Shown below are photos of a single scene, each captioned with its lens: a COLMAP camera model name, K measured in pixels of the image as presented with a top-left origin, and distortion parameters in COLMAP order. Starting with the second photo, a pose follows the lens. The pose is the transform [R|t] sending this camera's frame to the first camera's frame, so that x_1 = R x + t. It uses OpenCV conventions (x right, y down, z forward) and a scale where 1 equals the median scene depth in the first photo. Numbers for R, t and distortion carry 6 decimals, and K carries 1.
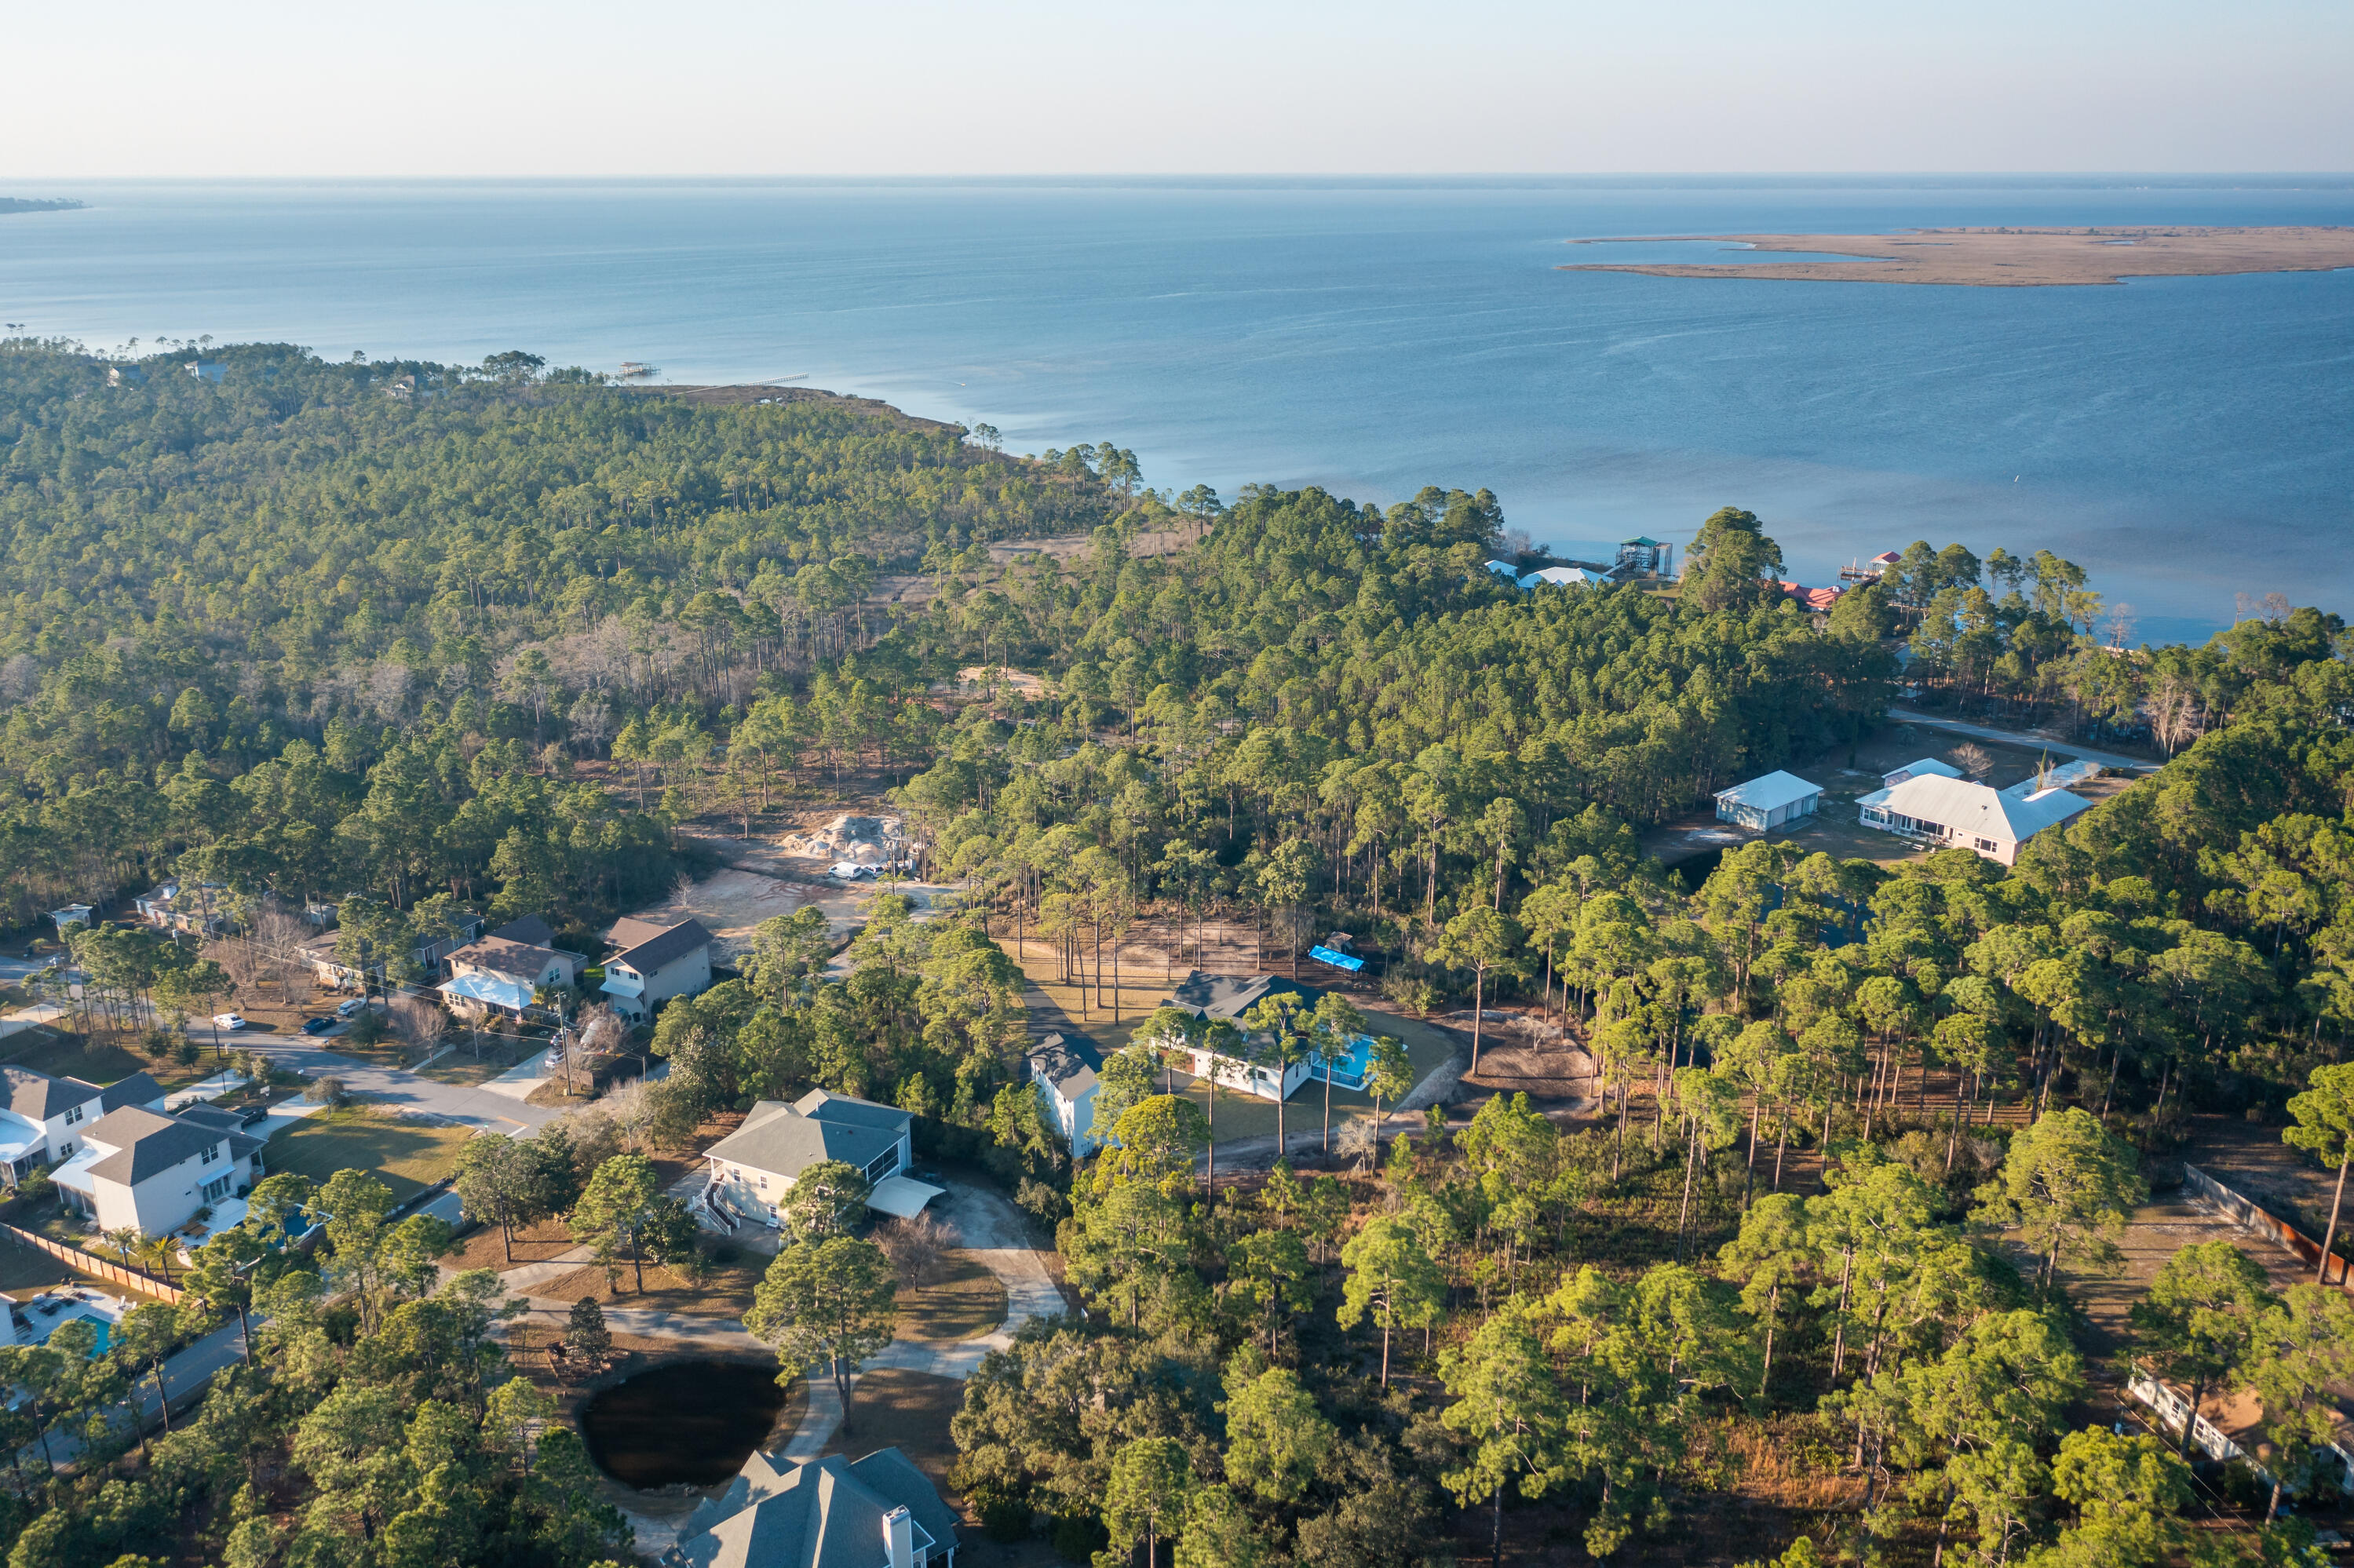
lens RADIAL K [[1878.0, 0, 1168.7], [0, 1878.0, 761.4], [0, 0, 1]] dist [-0.007755, 0.003511]
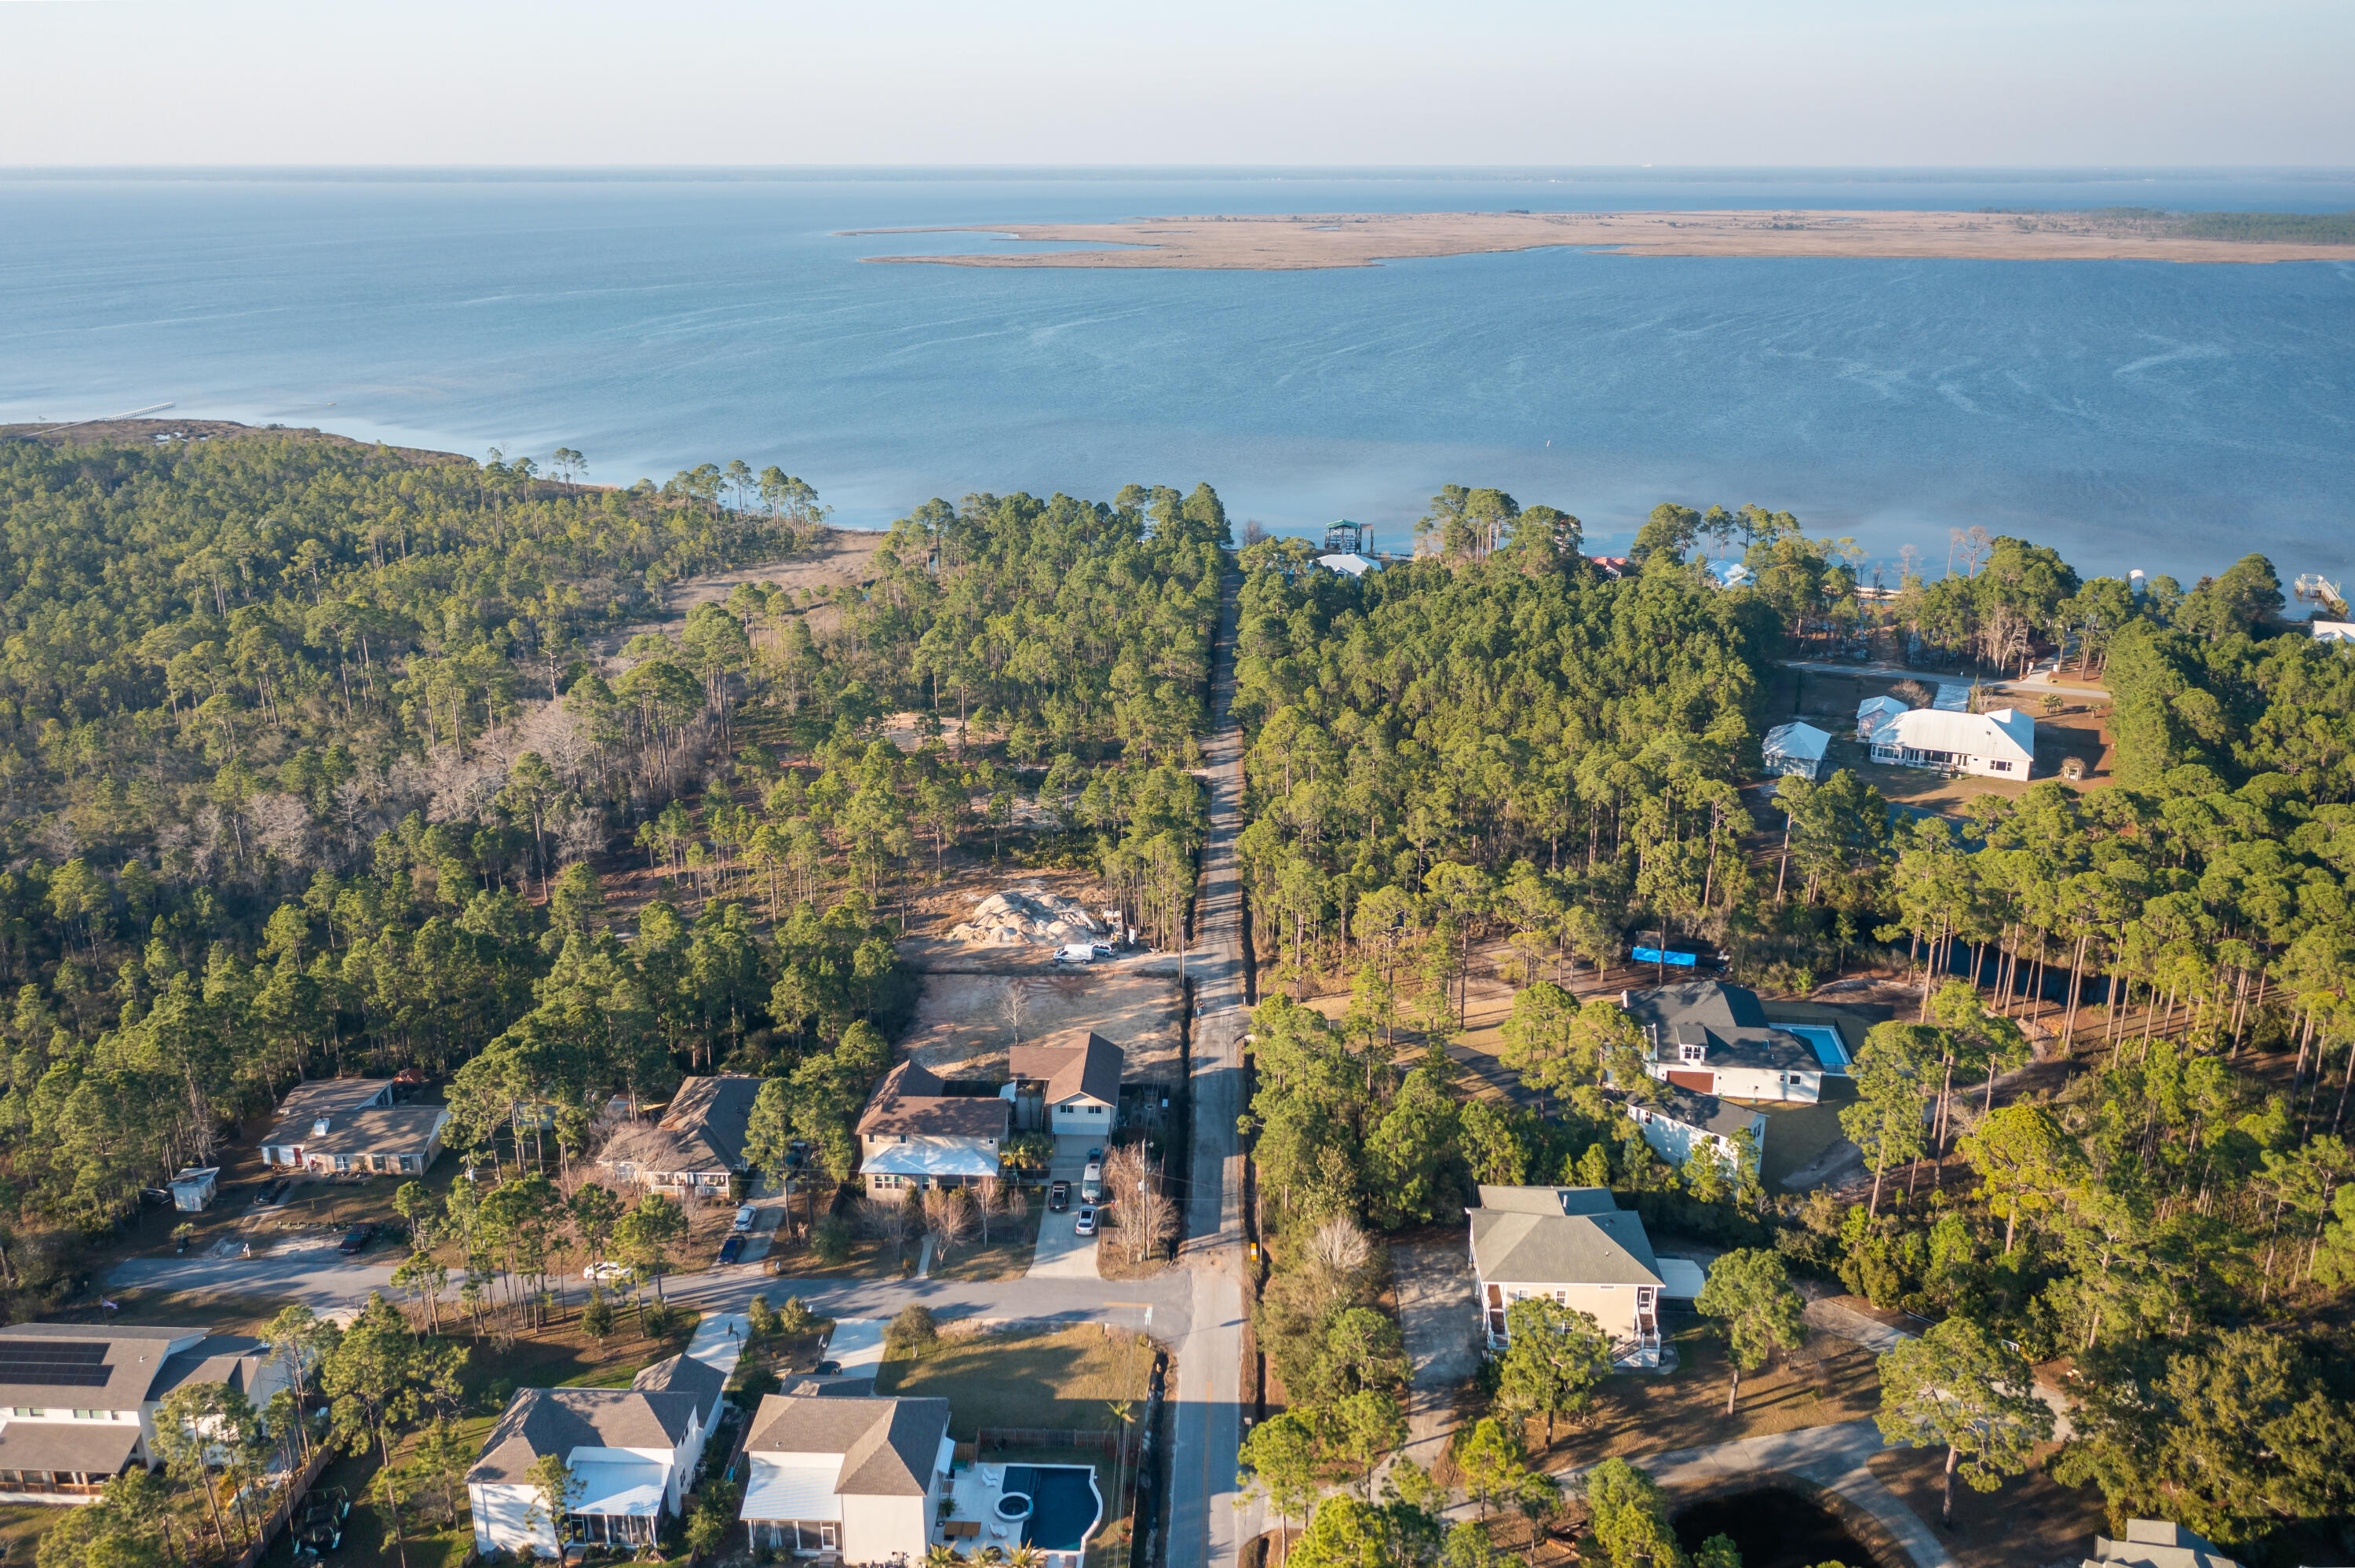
lens RADIAL K [[1877.9, 0, 1177.5], [0, 1877.9, 784.0], [0, 0, 1]] dist [-0.007751, 0.004994]
pose [[0.910457, -0.127272, 0.393535, -0.452134], [0.121455, 0.991800, 0.039764, -0.048692], [-0.395369, 0.011593, 0.918449, 0.161711]]
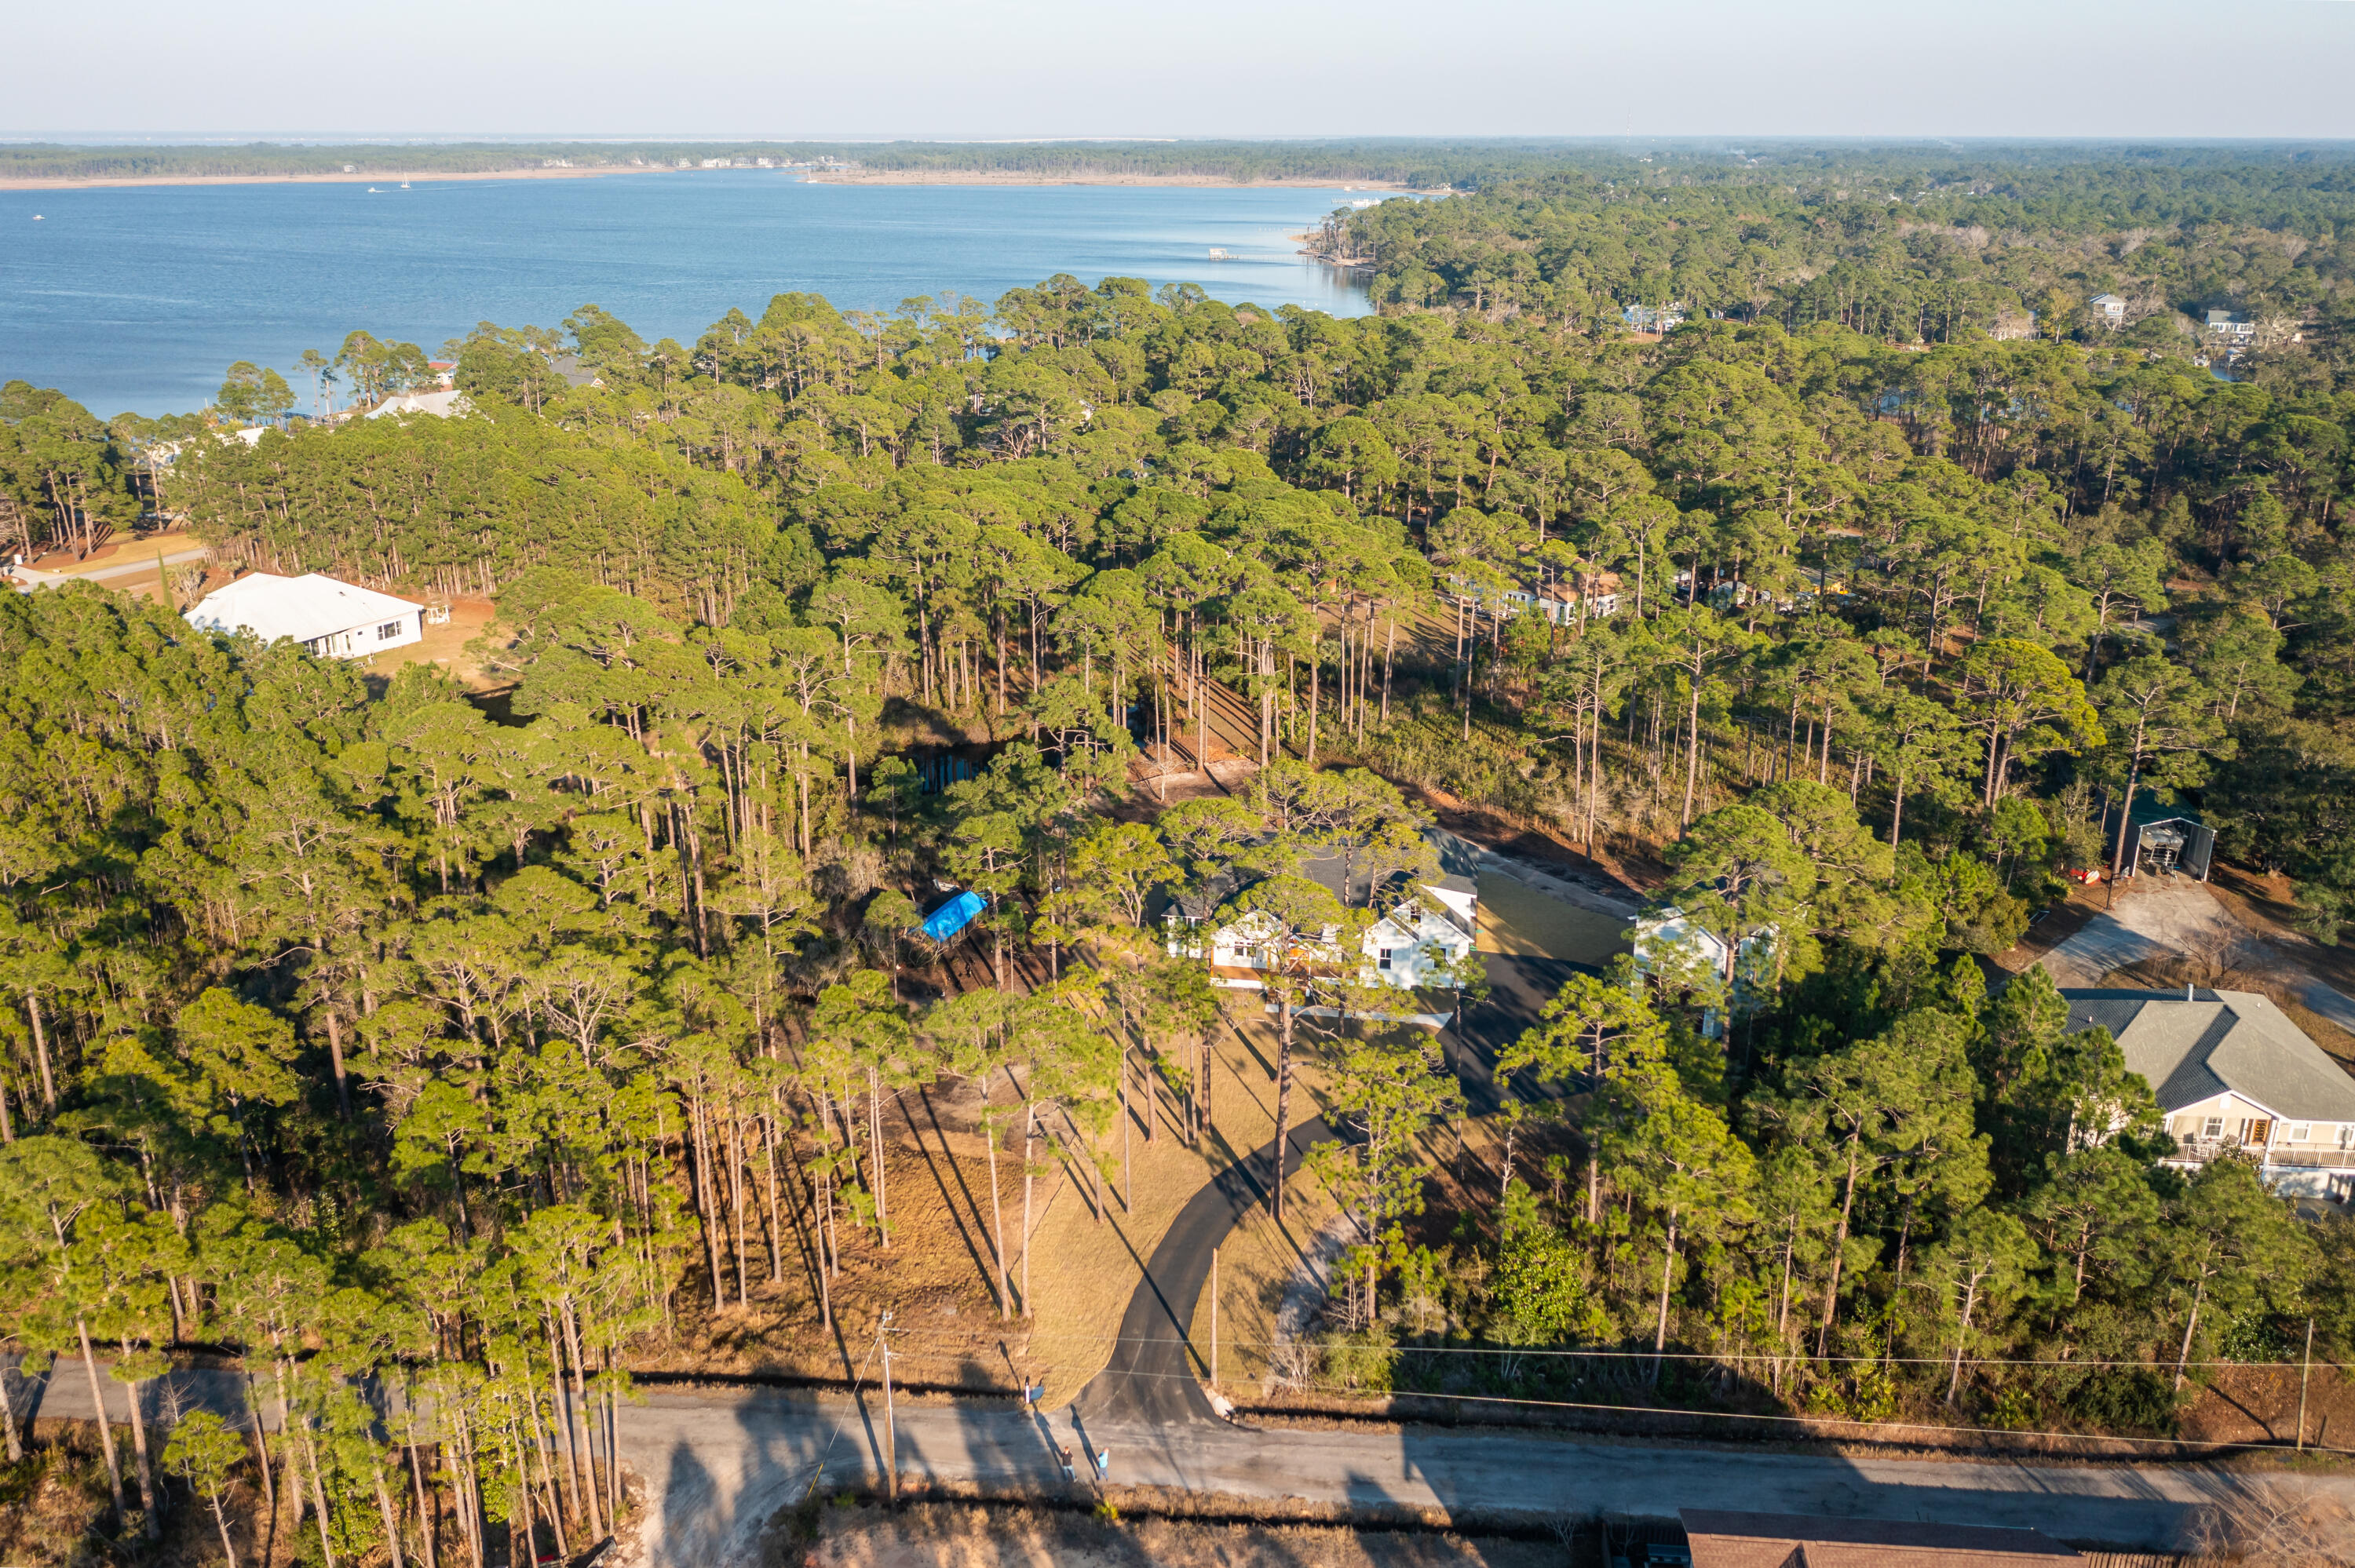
lens RADIAL K [[1888.4, 0, 1172.6], [0, 1888.4, 762.0], [0, 0, 1]] dist [-0.011283, 0.001029]
pose [[-0.368405, -0.291434, 0.882805, -0.368459], [0.274363, 0.873216, 0.402763, -0.128149], [-0.888258, 0.390589, -0.241738, 0.913308]]
